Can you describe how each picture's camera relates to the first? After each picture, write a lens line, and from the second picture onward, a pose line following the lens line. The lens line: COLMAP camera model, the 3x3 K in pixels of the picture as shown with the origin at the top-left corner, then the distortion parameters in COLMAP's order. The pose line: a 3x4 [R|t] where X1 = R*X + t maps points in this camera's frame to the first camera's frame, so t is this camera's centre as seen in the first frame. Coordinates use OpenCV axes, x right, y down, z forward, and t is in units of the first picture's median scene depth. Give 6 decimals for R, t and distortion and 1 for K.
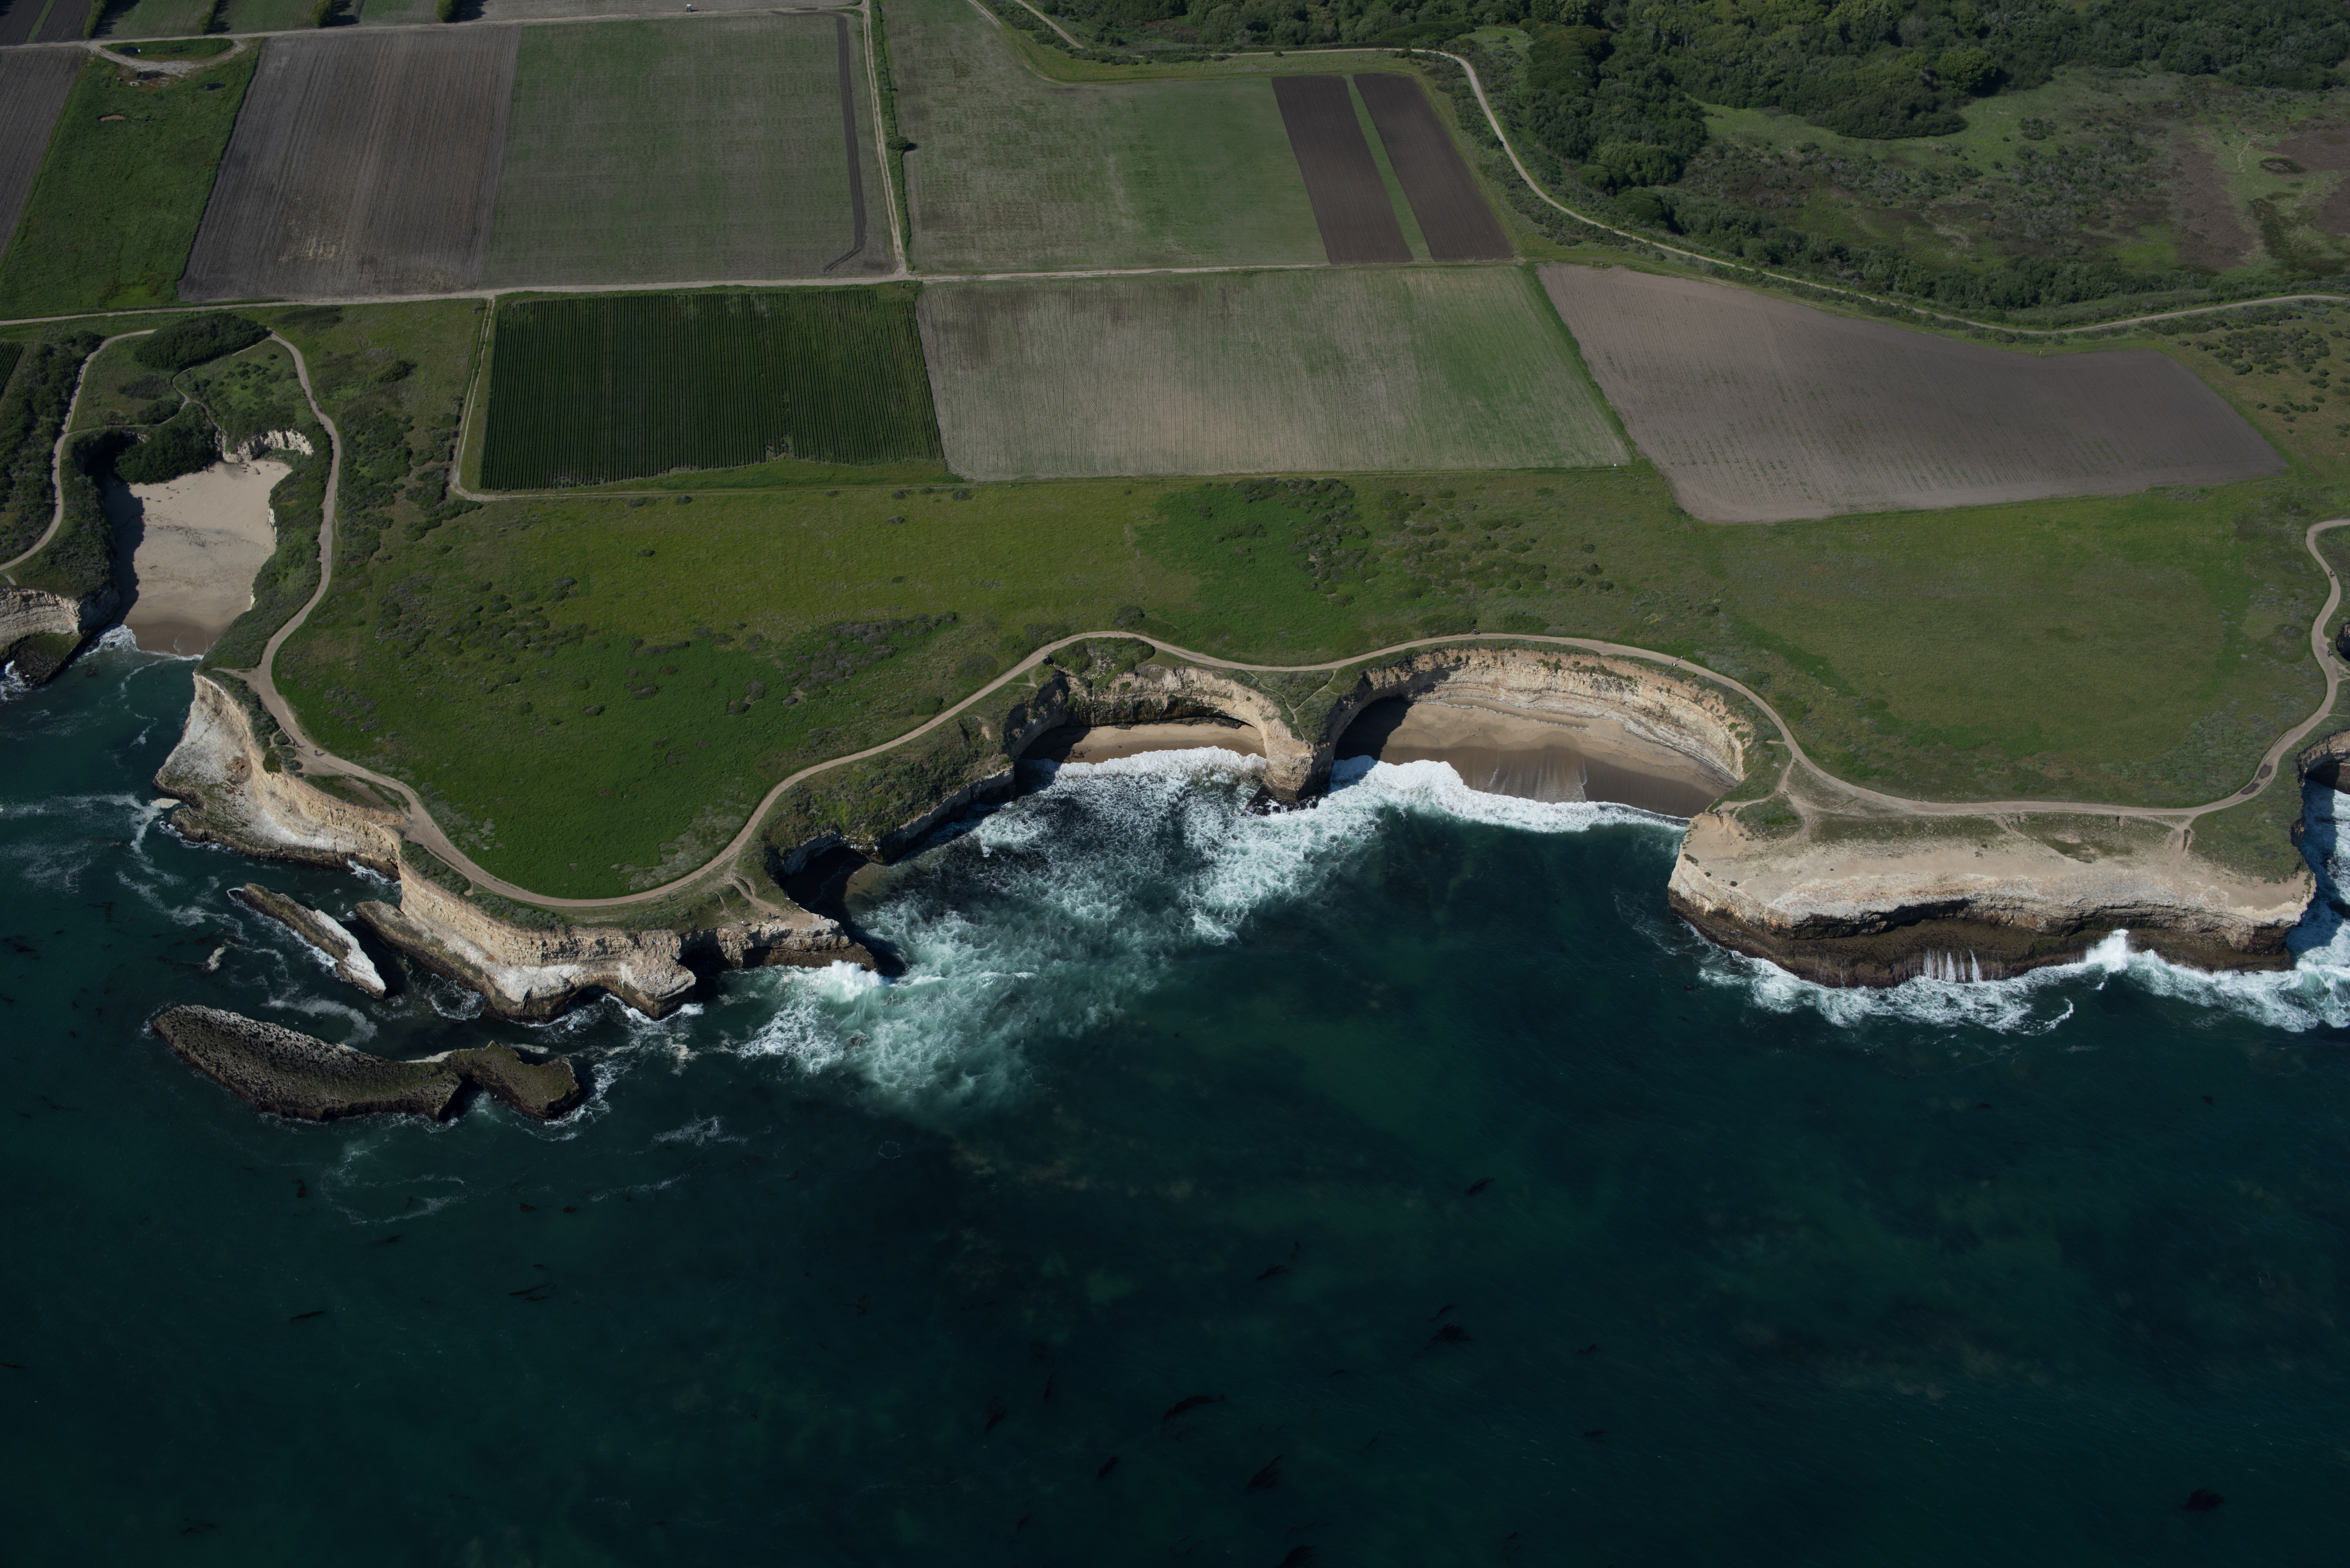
lens RADIAL K [[2663.2, 0, 1172.8], [0, 2663.2, 785.0], [0, 0, 1]] dist [-0.125059, 0.139892]
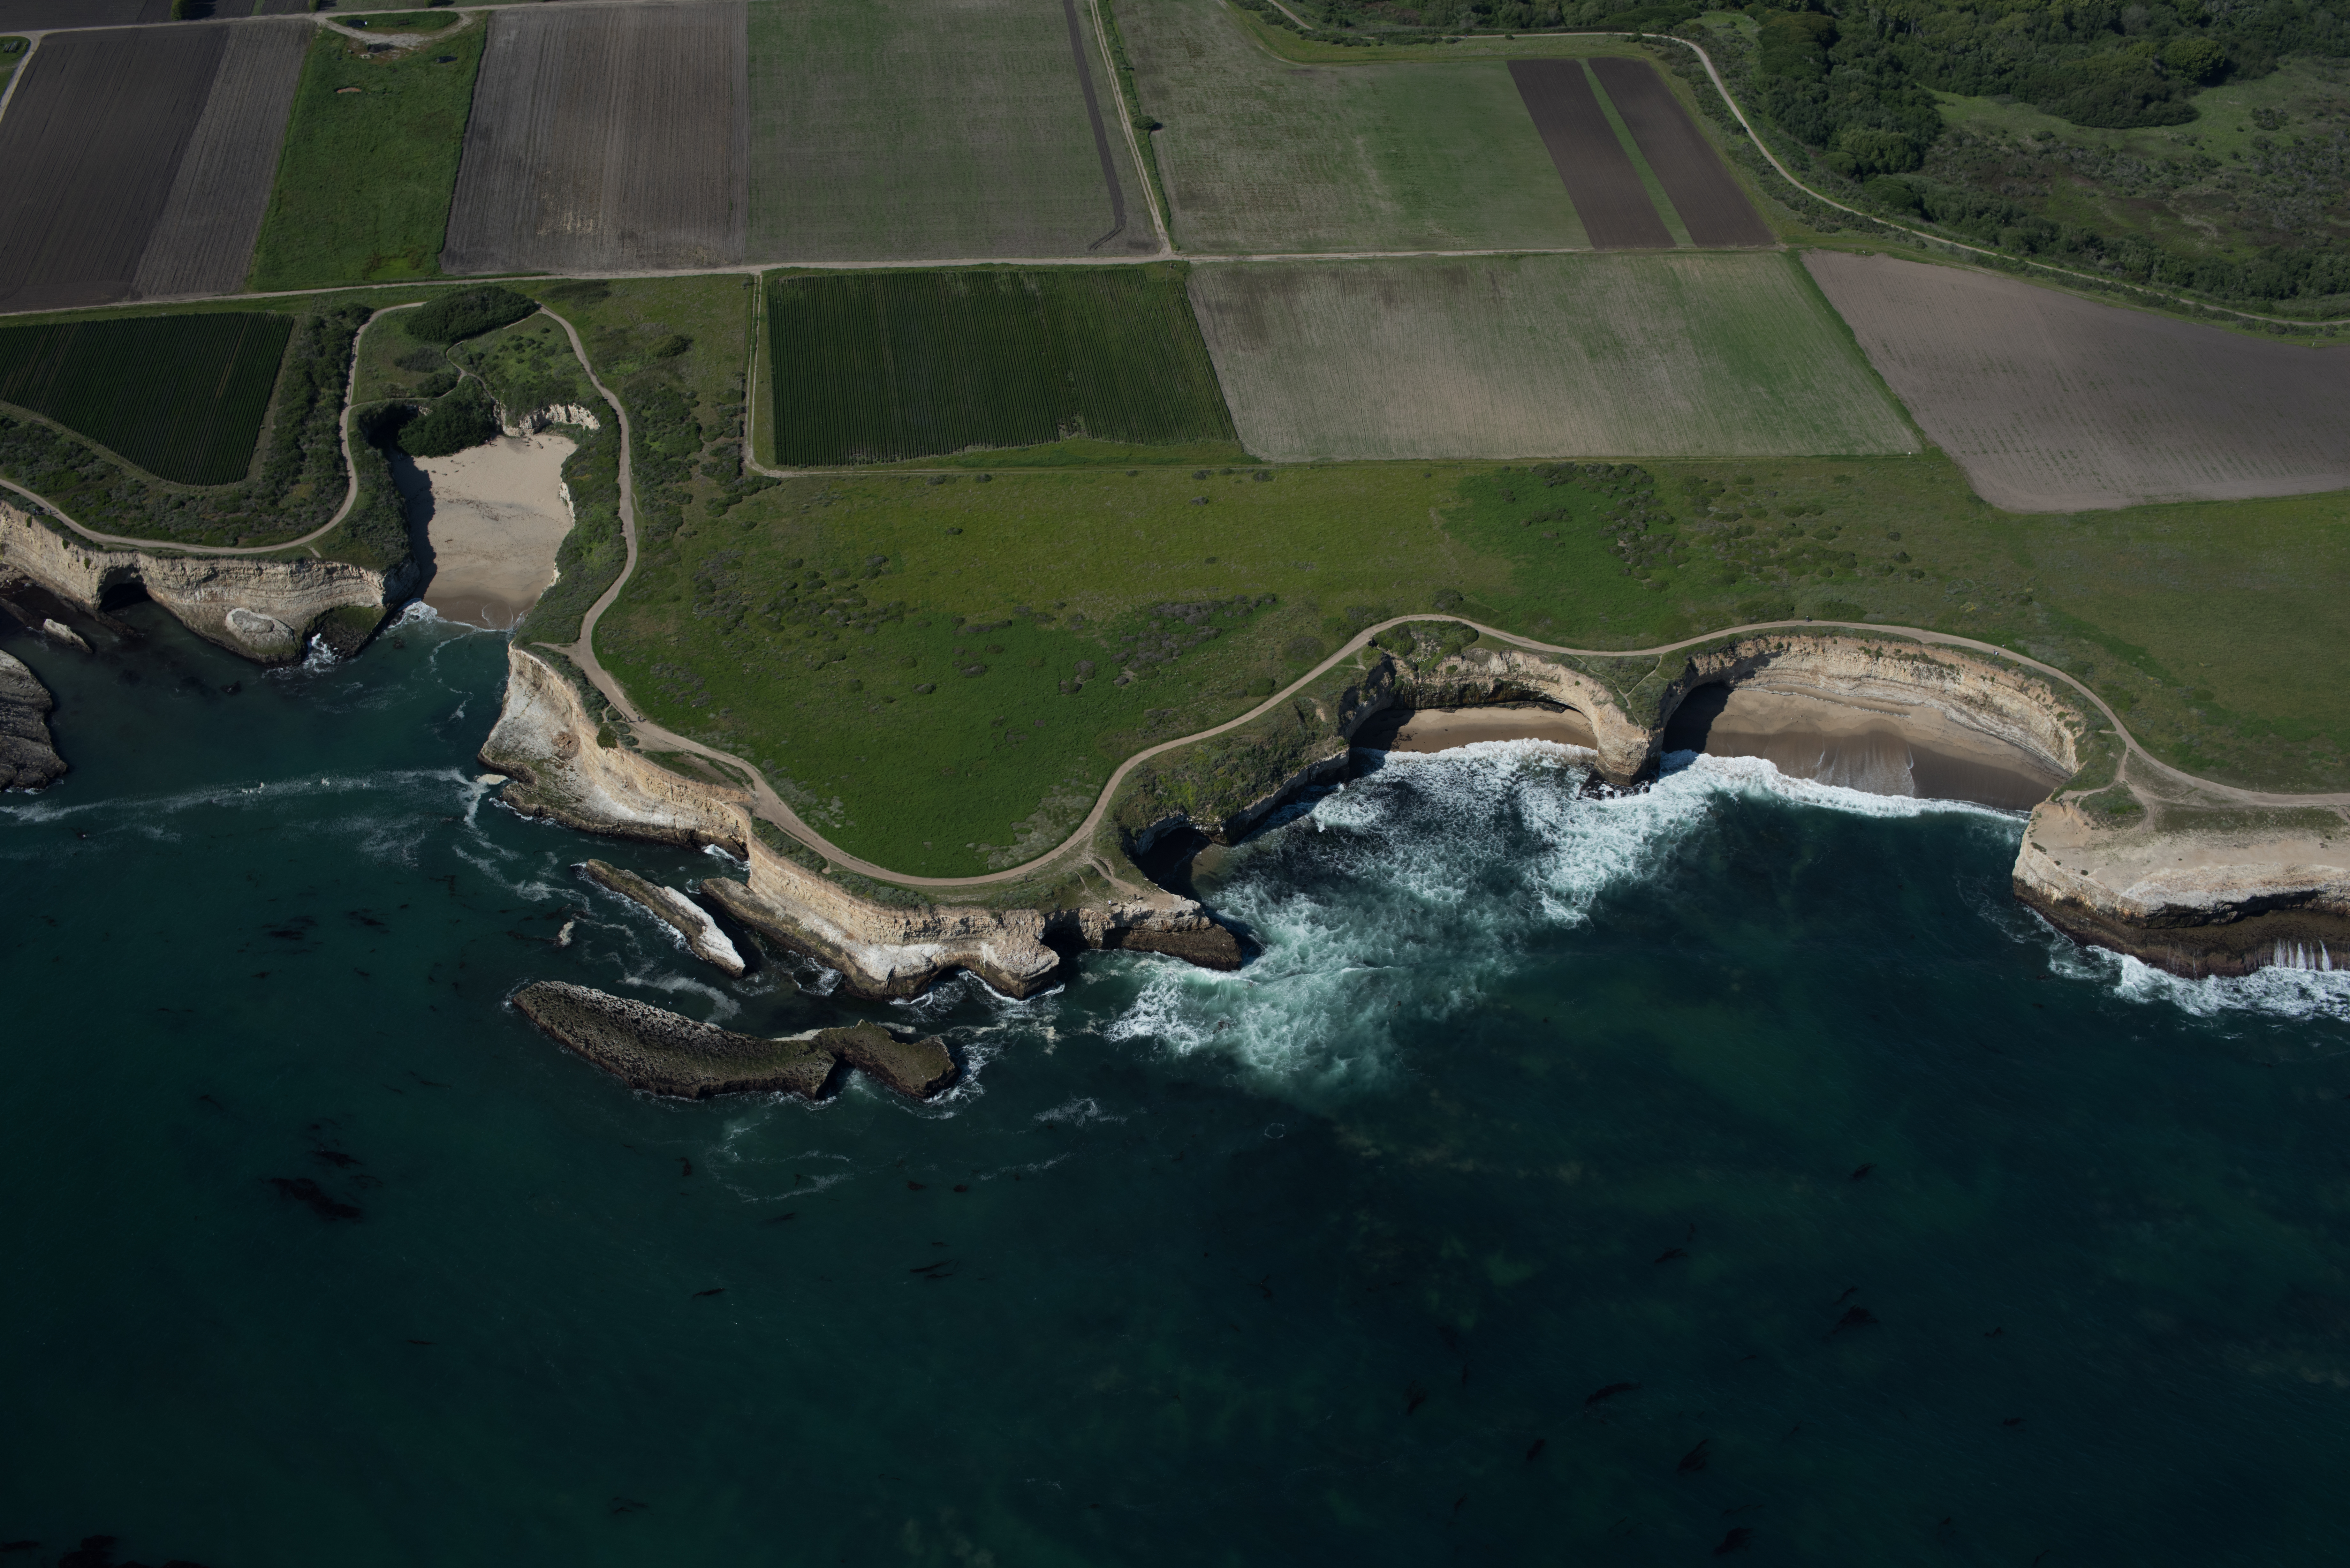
lens RADIAL K [[2663.2, 0, 1172.8], [0, 2663.2, 785.0], [0, 0, 1]] dist [-0.125059, 0.139892]
pose [[0.999881, 0.009236, -0.012362, -0.108573], [-0.009147, 0.999932, 0.007268, 0.000012], [0.012429, -0.007154, 0.999897, -0.000928]]
